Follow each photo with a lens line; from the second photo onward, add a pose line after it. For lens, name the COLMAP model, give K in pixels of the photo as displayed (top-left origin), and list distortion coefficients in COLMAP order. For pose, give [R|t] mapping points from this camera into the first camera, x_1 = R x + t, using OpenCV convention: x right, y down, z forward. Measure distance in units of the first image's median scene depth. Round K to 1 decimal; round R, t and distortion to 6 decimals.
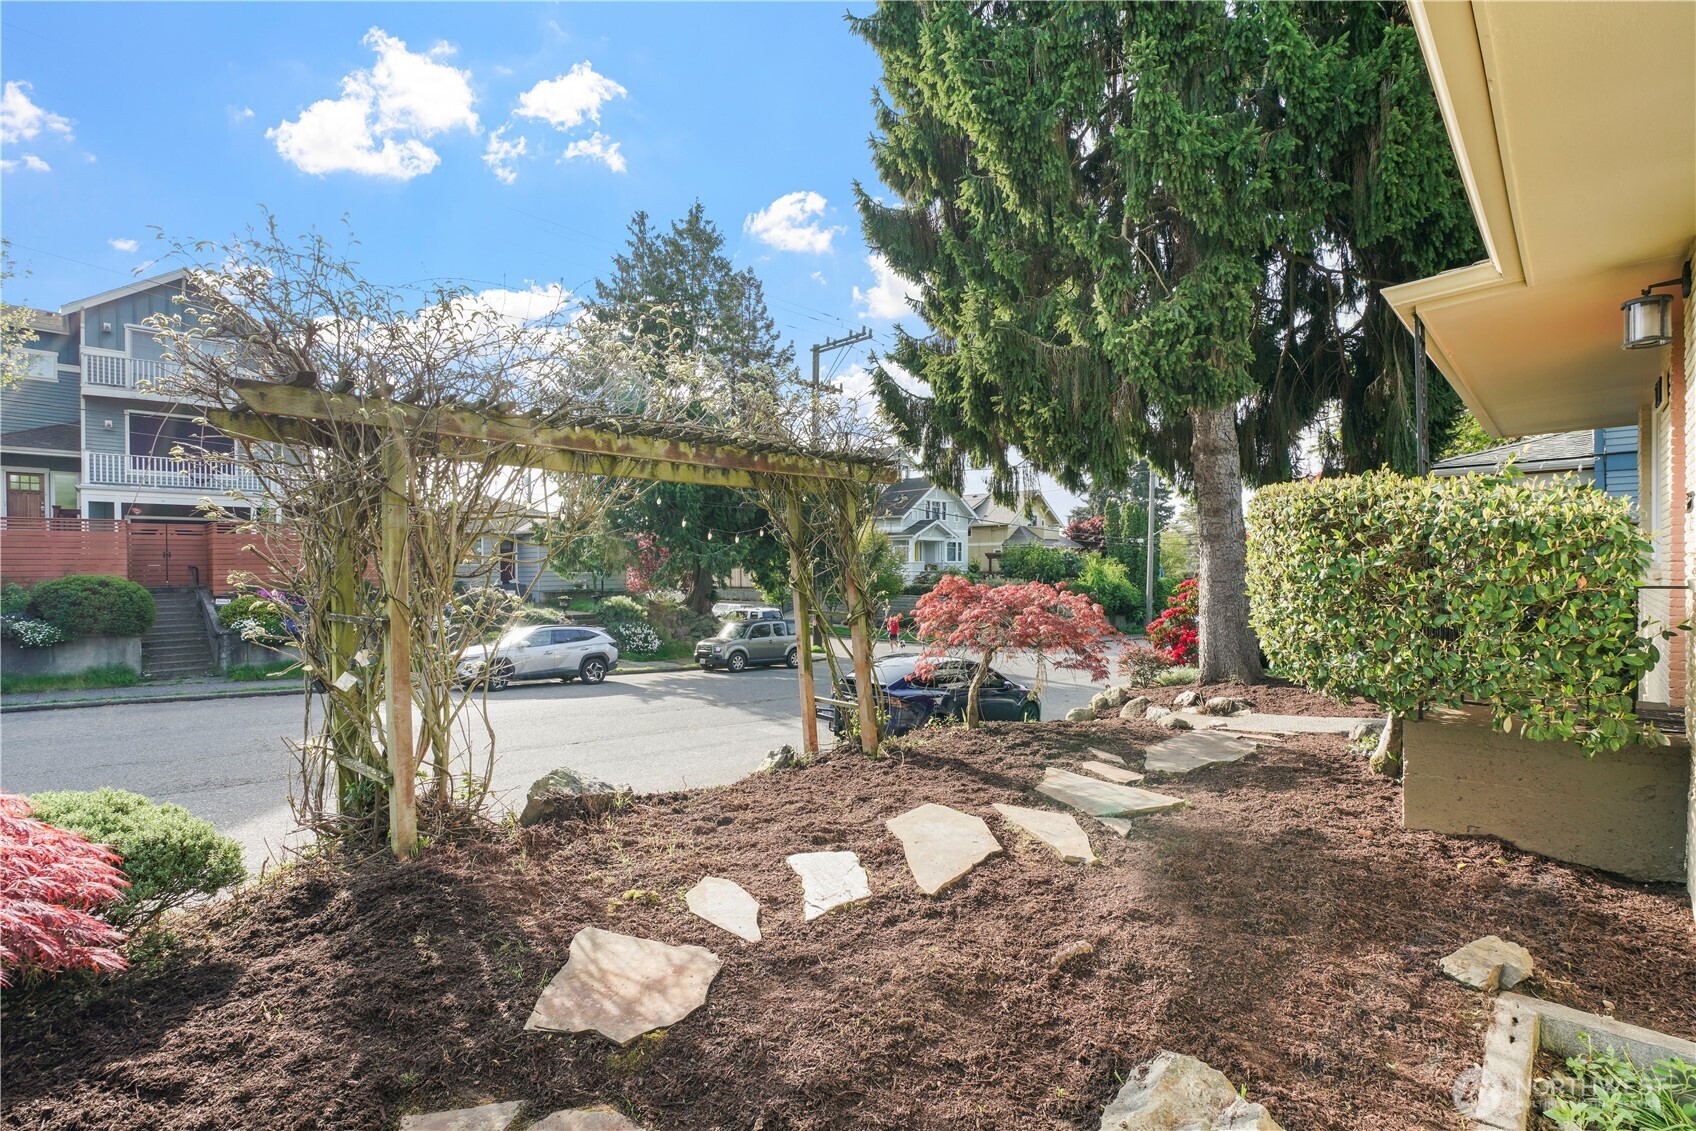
lens RADIAL K [[787.5, 0, 848.0], [0, 787.5, 565.5], [0, 0, 1]] dist [-0.065670, 0.025850]
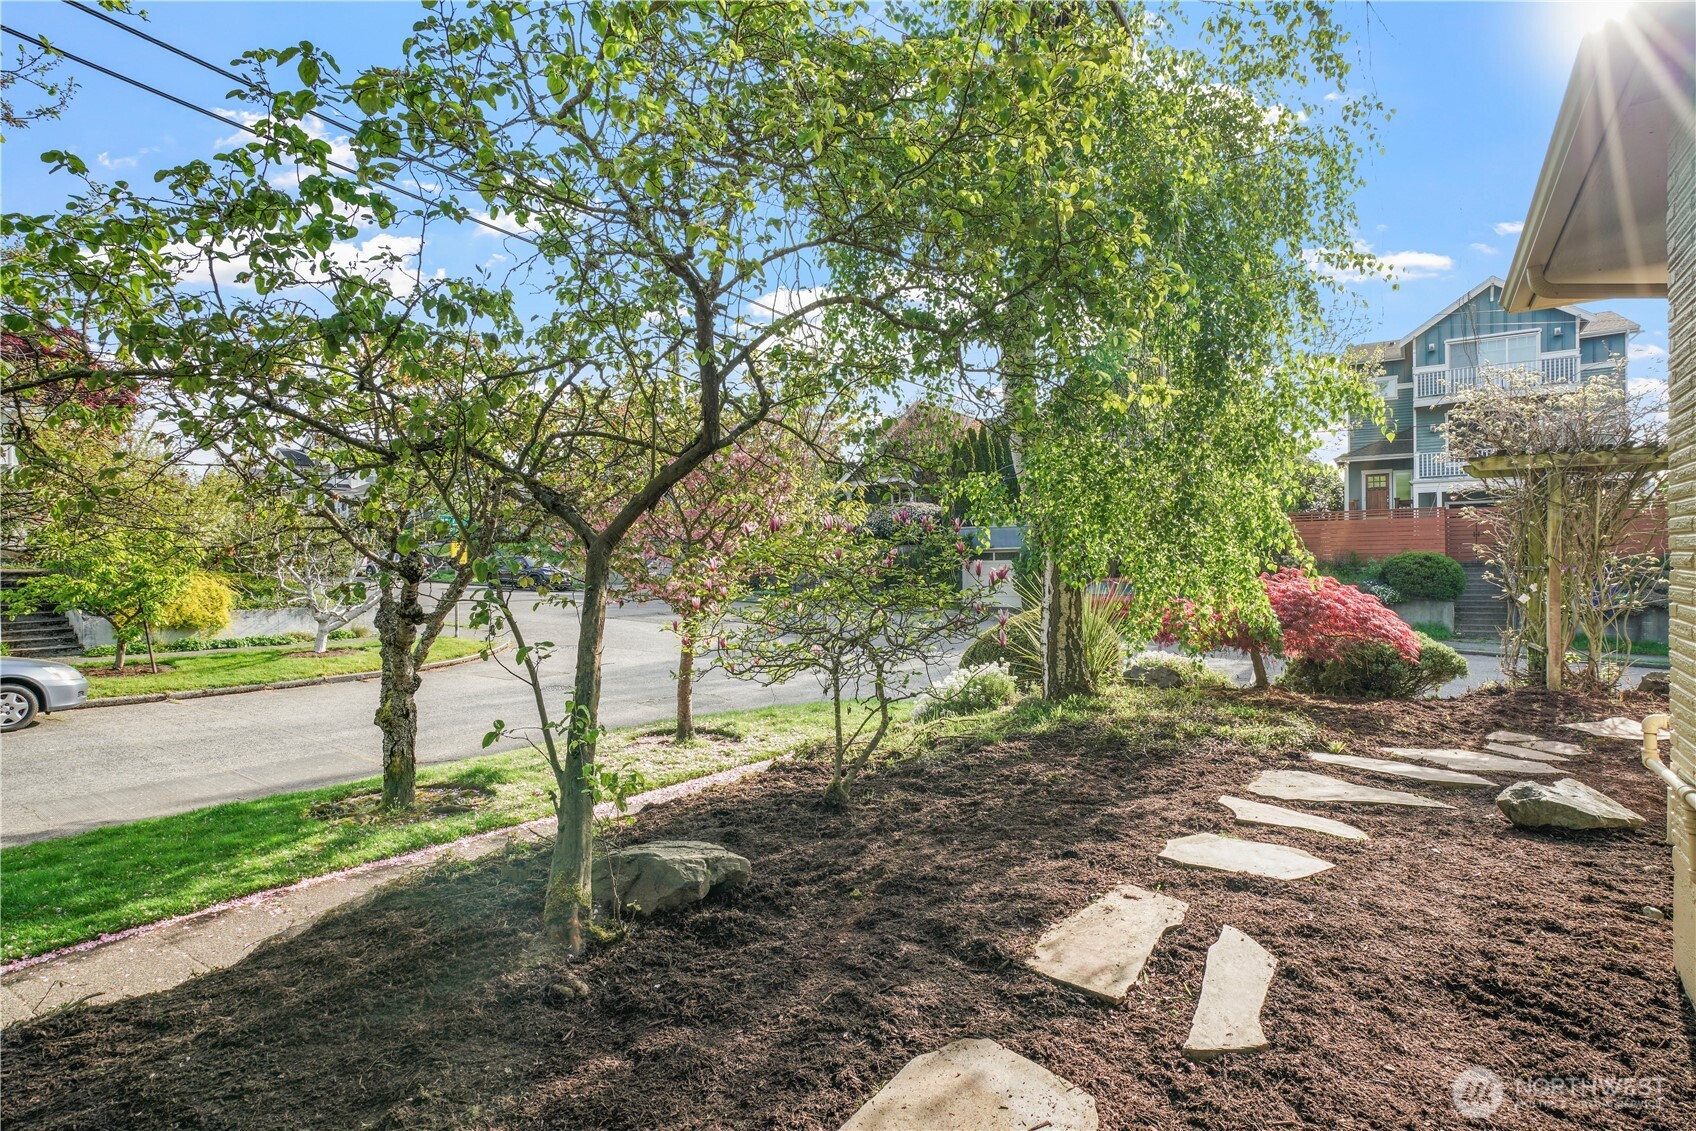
lens RADIAL K [[876.7, 0, 848.0], [0, 876.7, 565.5], [0, 0, 1]] dist [0.001565, -0.000075]
pose [[0.202582, 0.015138, -0.979148, 0.215894], [0.007904, 0.999823, 0.017093, 0.002411], [0.979233, -0.011202, 0.202427, -0.208402]]
